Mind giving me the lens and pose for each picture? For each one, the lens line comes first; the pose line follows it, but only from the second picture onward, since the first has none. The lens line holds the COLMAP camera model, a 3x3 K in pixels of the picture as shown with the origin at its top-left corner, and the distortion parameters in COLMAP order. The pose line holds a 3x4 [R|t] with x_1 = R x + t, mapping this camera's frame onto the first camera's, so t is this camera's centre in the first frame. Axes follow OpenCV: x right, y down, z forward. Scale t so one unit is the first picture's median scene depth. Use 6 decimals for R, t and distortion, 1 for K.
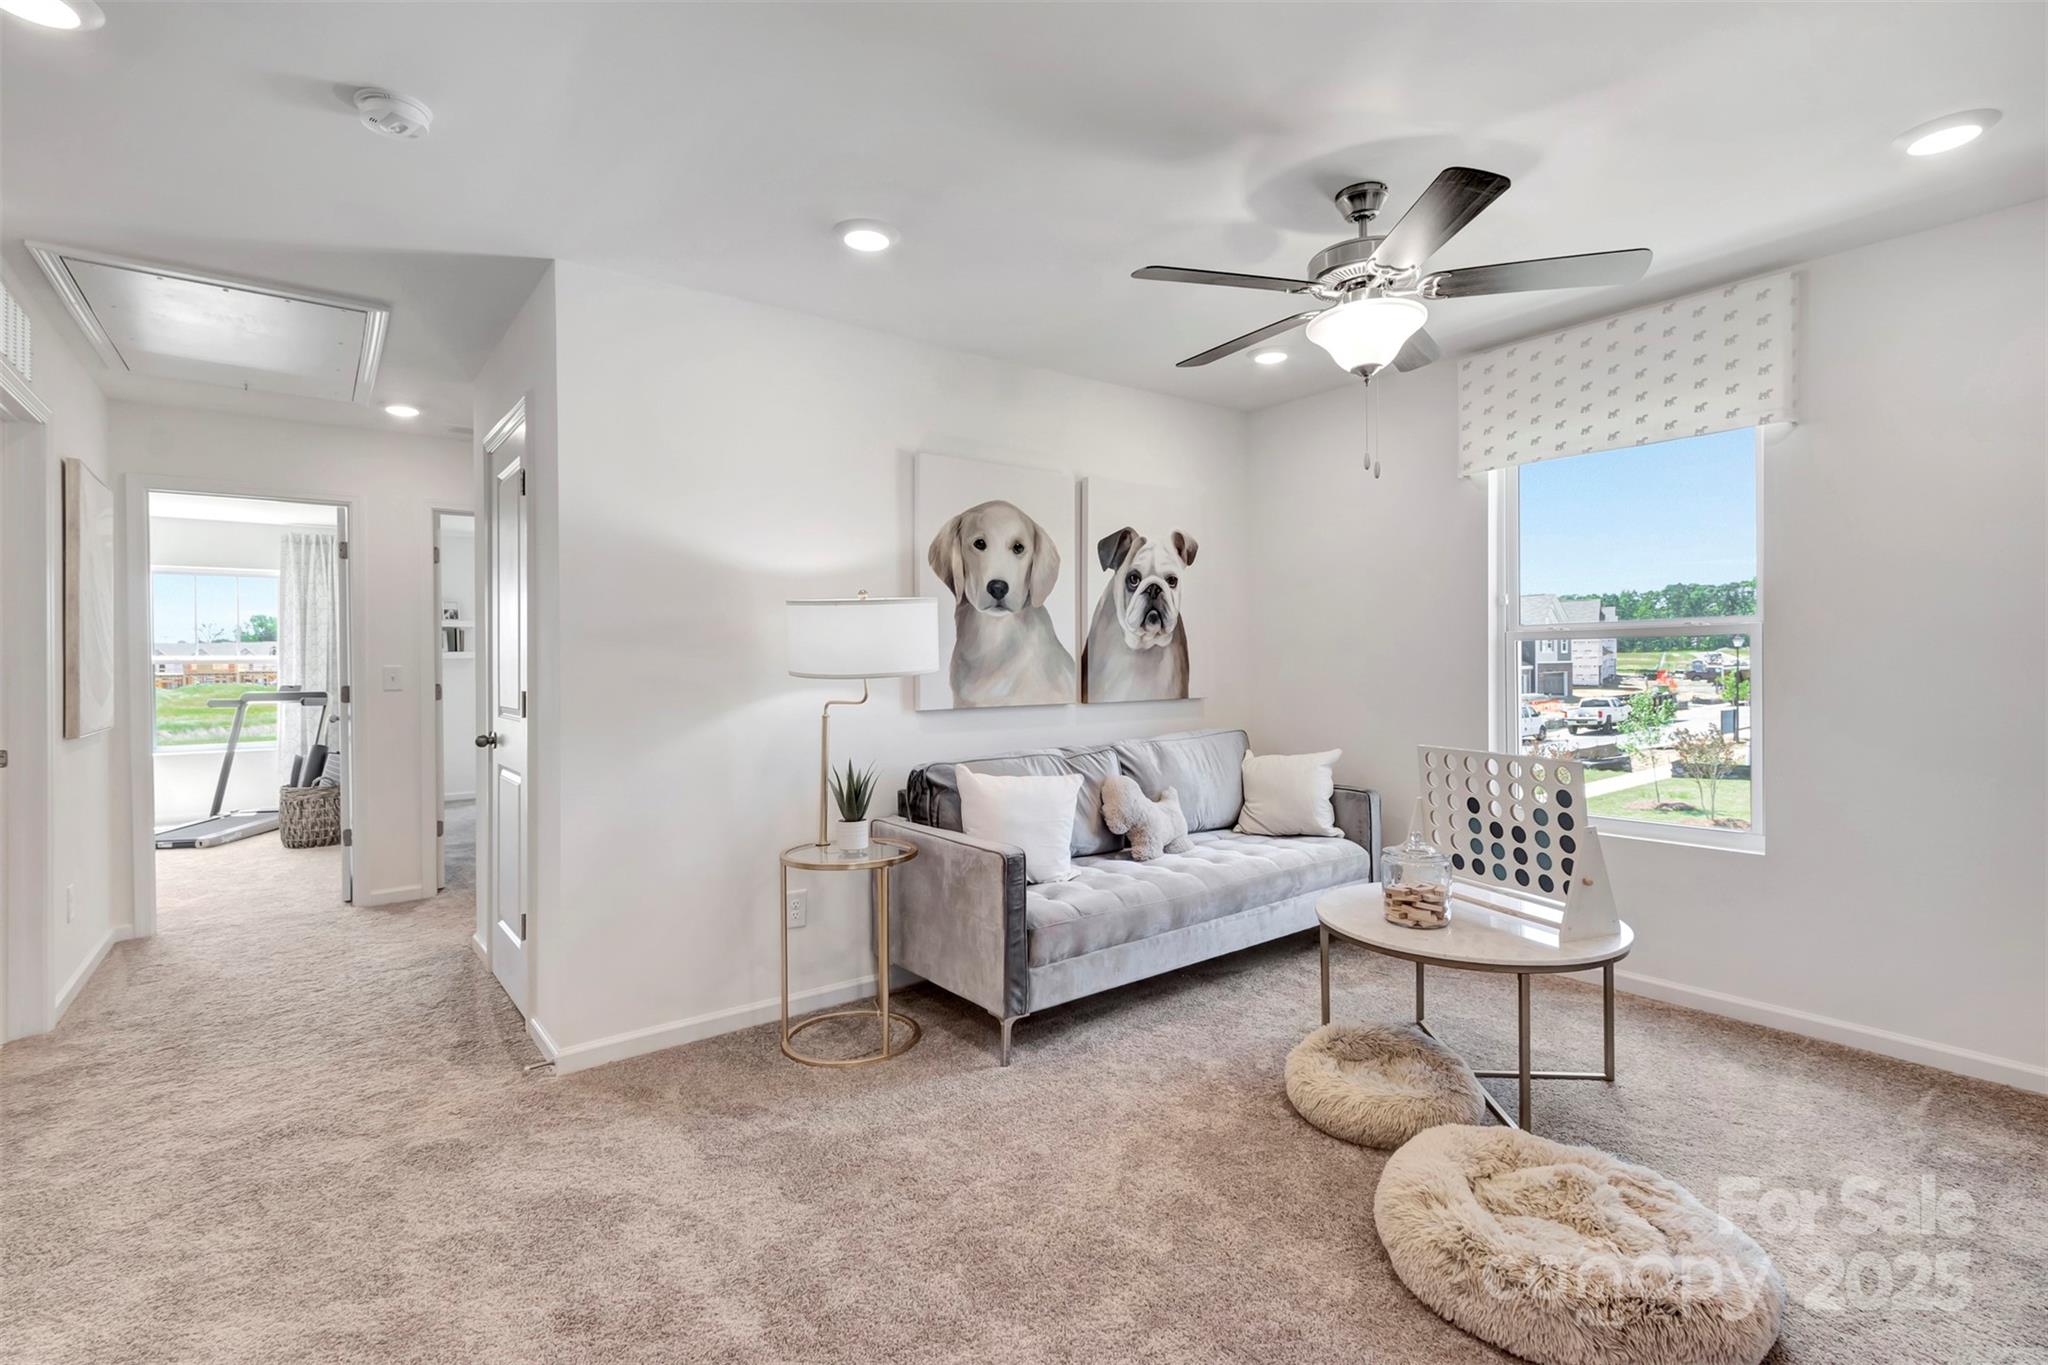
lens RADIAL K [[943.9, 0, 1030.7], [0, 943.9, 675.4], [0, 0, 1]] dist [0.002977, 0.000128]
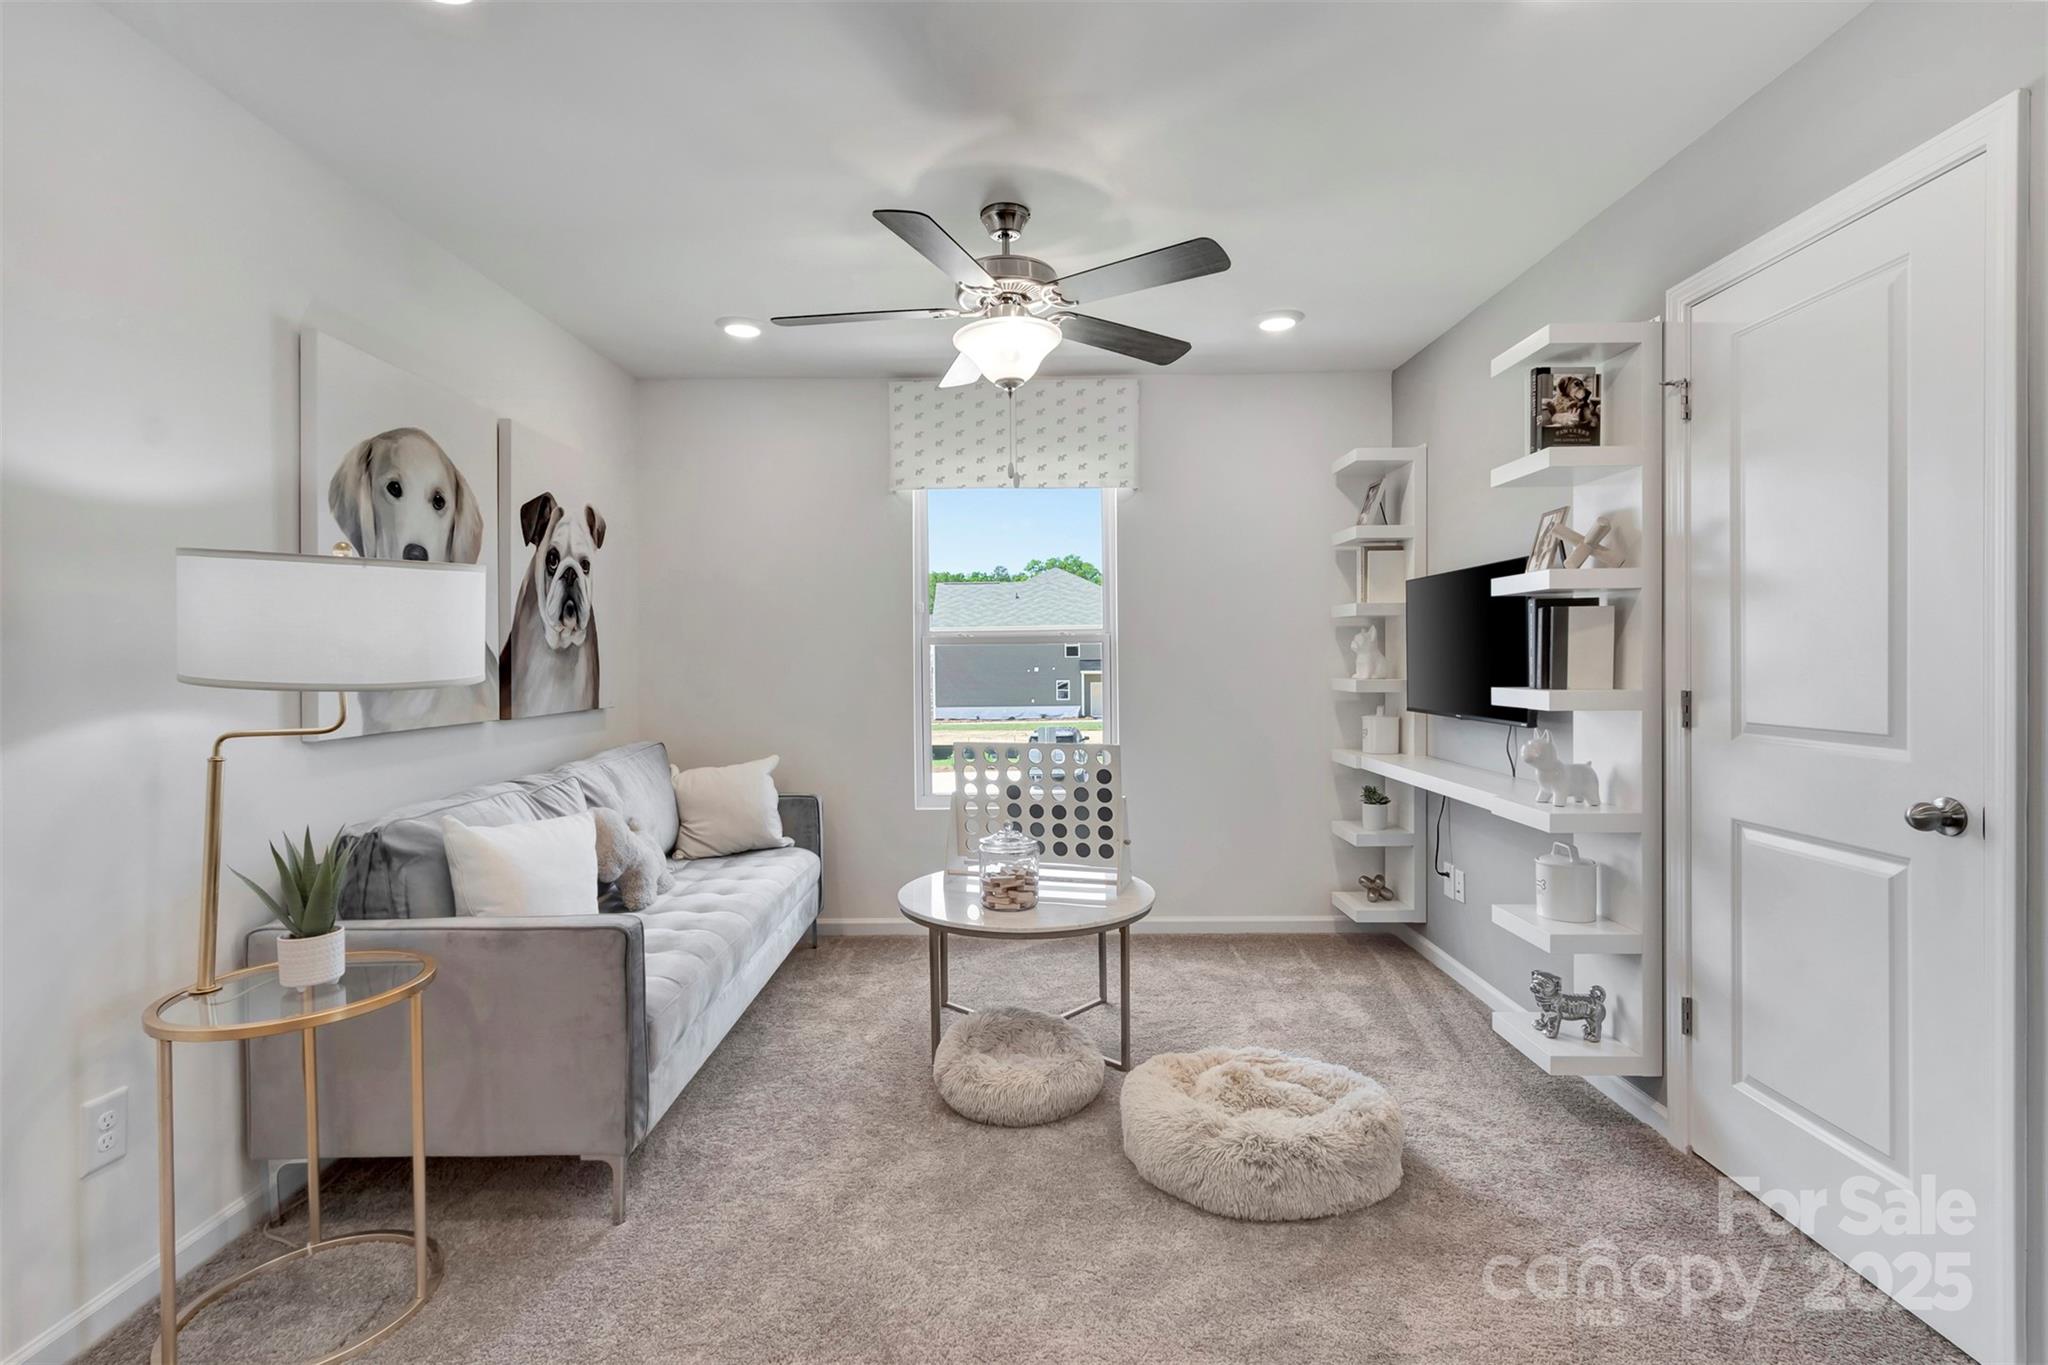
lens RADIAL K [[943.9, 0, 1030.7], [0, 943.9, 675.4], [0, 0, 1]] dist [0.002977, 0.000128]
pose [[0.614385, -0.009346, 0.788951, -0.319480], [0.013715, 0.999905, 0.001165, -0.000881], [-0.788887, 0.010105, 0.614455, 0.241510]]
